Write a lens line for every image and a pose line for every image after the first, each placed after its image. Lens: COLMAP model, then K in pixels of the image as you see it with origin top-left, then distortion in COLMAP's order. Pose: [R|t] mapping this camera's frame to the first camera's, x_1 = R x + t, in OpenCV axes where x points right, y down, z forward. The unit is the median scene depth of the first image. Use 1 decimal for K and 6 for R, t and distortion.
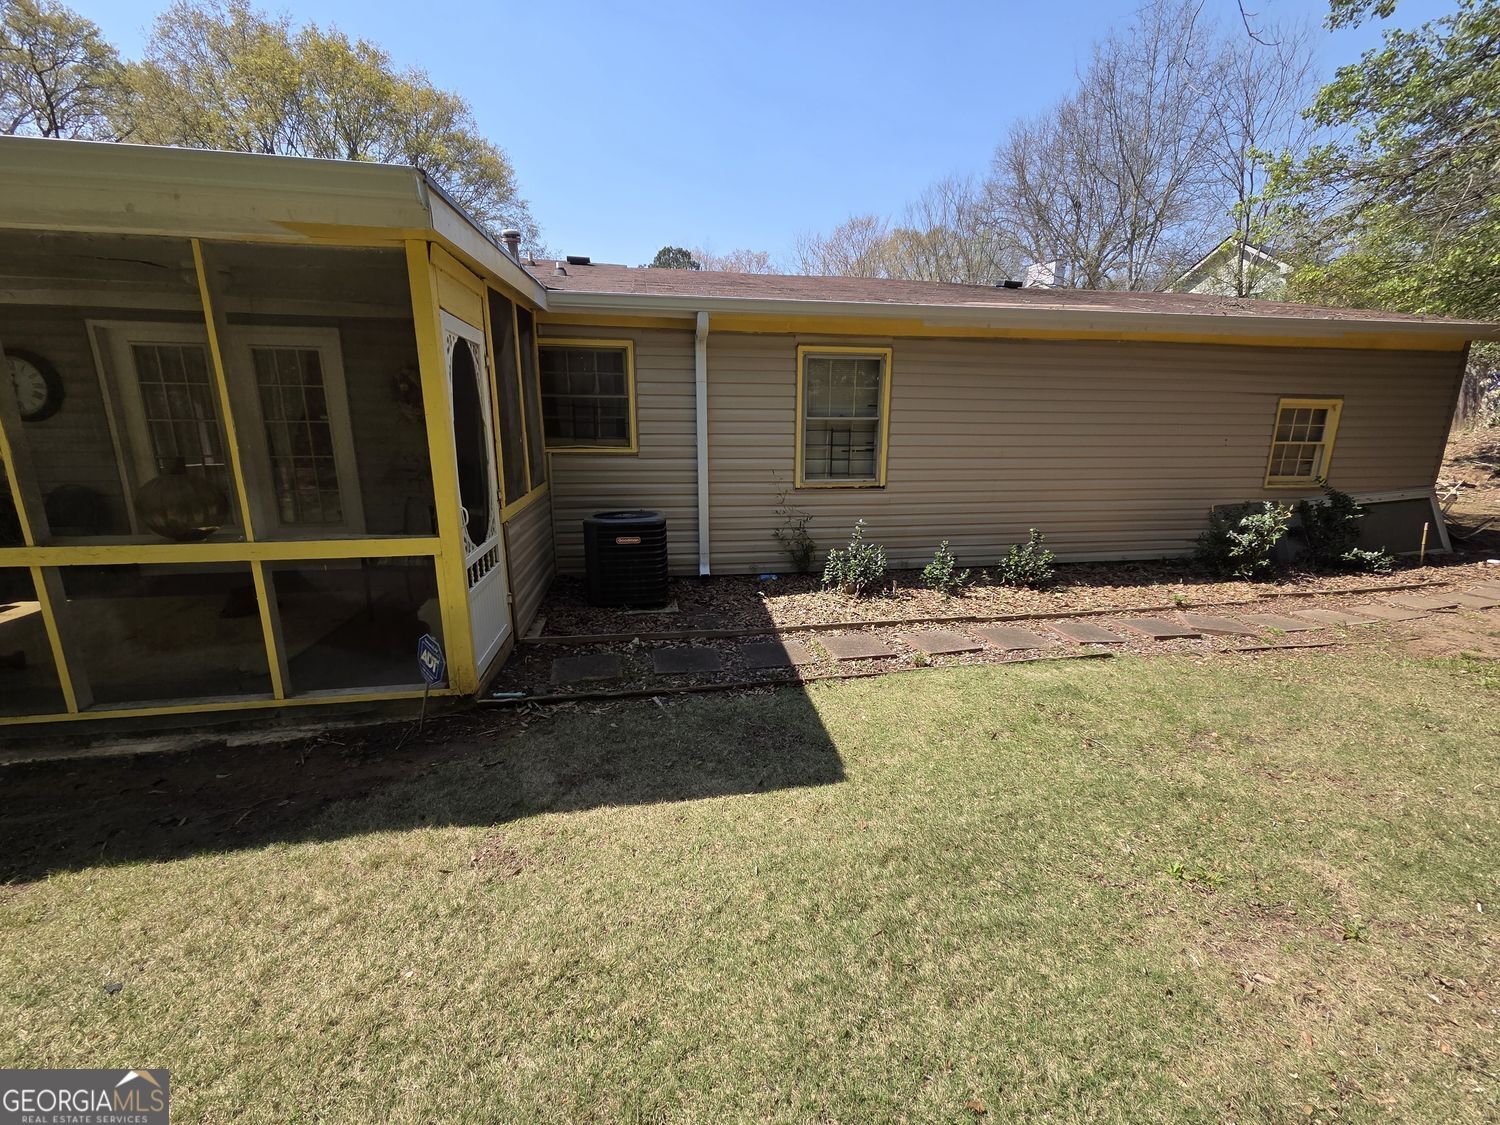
lens RADIAL K [[611.9, 0, 757.0], [0, 611.9, 564.2], [0, 0, 1]] dist [0.004964, -0.001819]
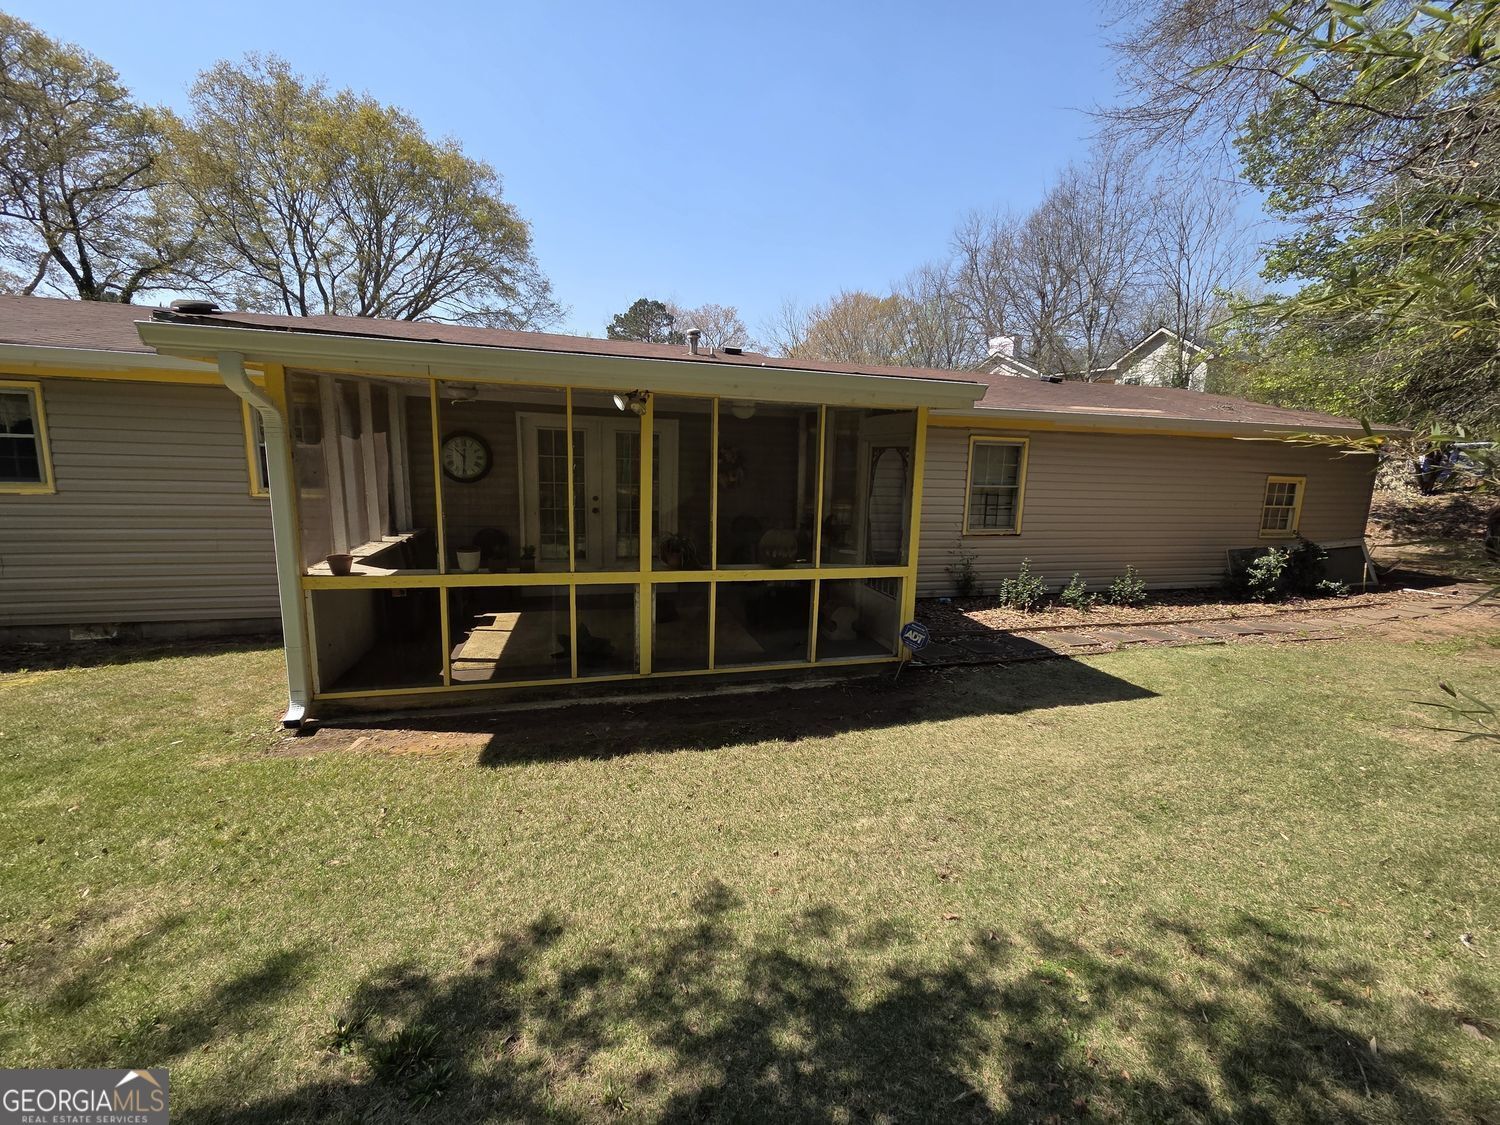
lens RADIAL K [[611.9, 0, 759.2], [0, 611.9, 564.5], [0, 0, 1]] dist [0.004964, -0.001819]
pose [[0.994612, 0.004984, 0.103546, -0.539913], [0.001591, 0.997992, -0.063322, 0.028849], [-0.103654, 0.063145, 0.992607, -0.325231]]
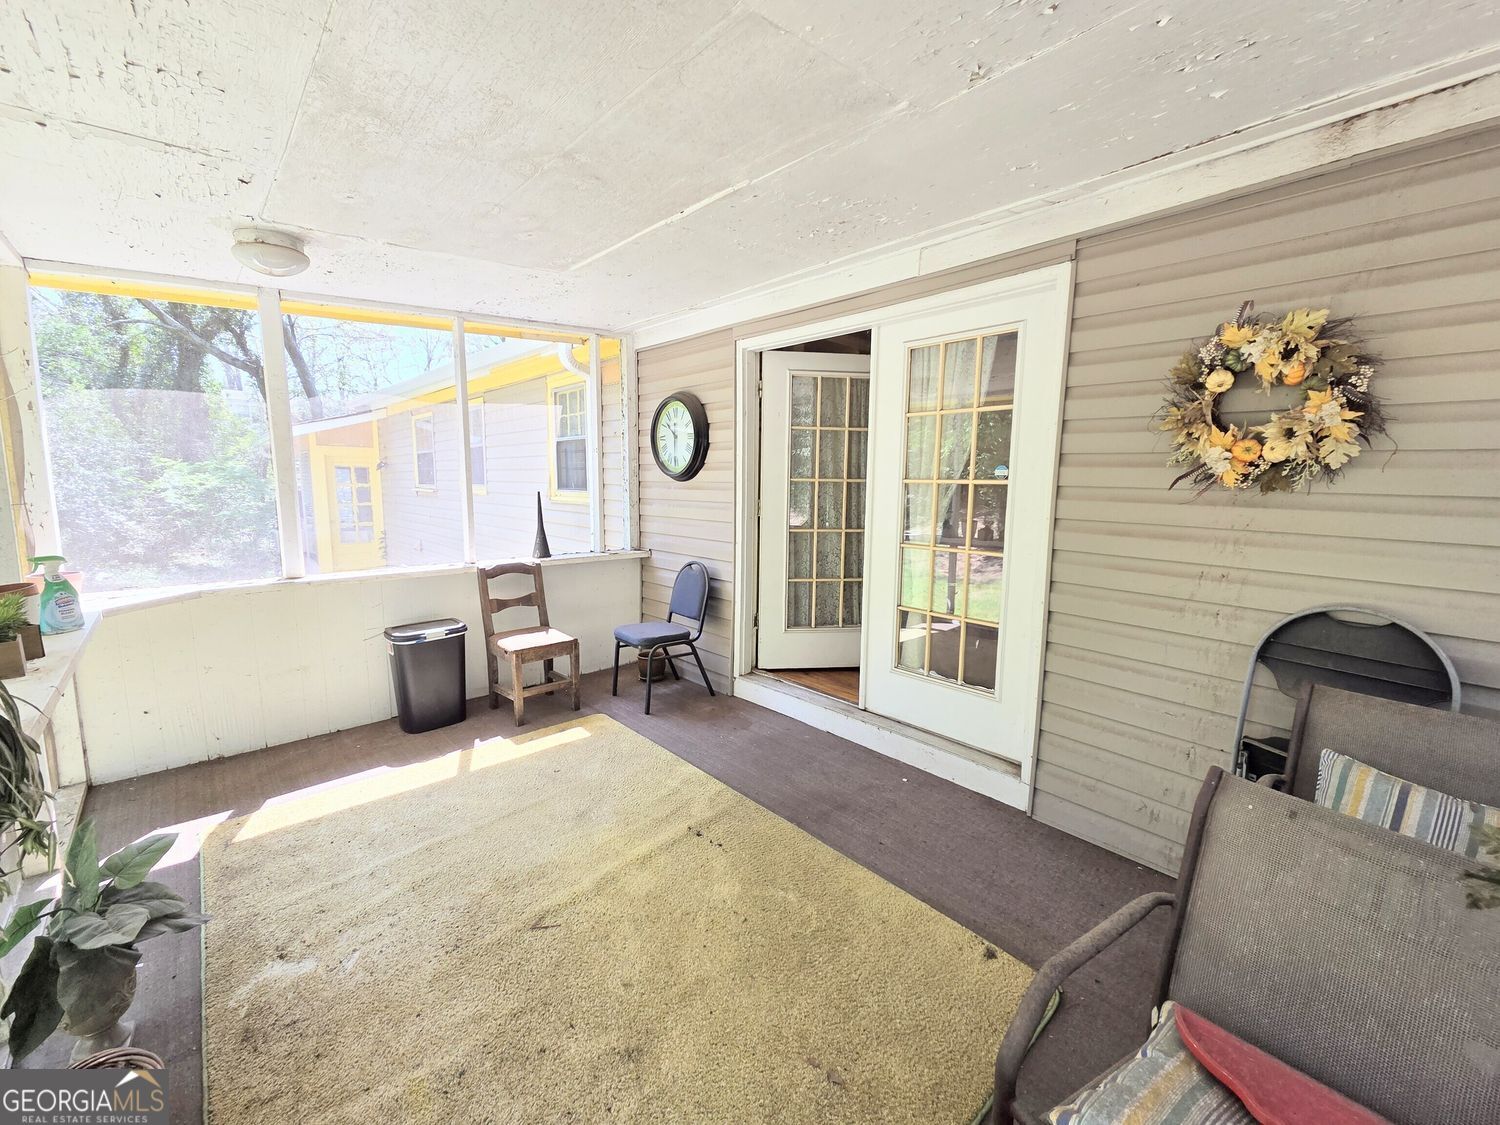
lens RADIAL K [[611.9, 0, 757.1], [0, 611.9, 559.8], [0, 0, 1]] dist [0.004964, -0.001819]
pose [[0.531264, 0.110888, -0.839918, -0.352122], [-0.183152, 0.982986, 0.013930, -0.125378], [0.827173, 0.146432, 0.542534, 0.520727]]
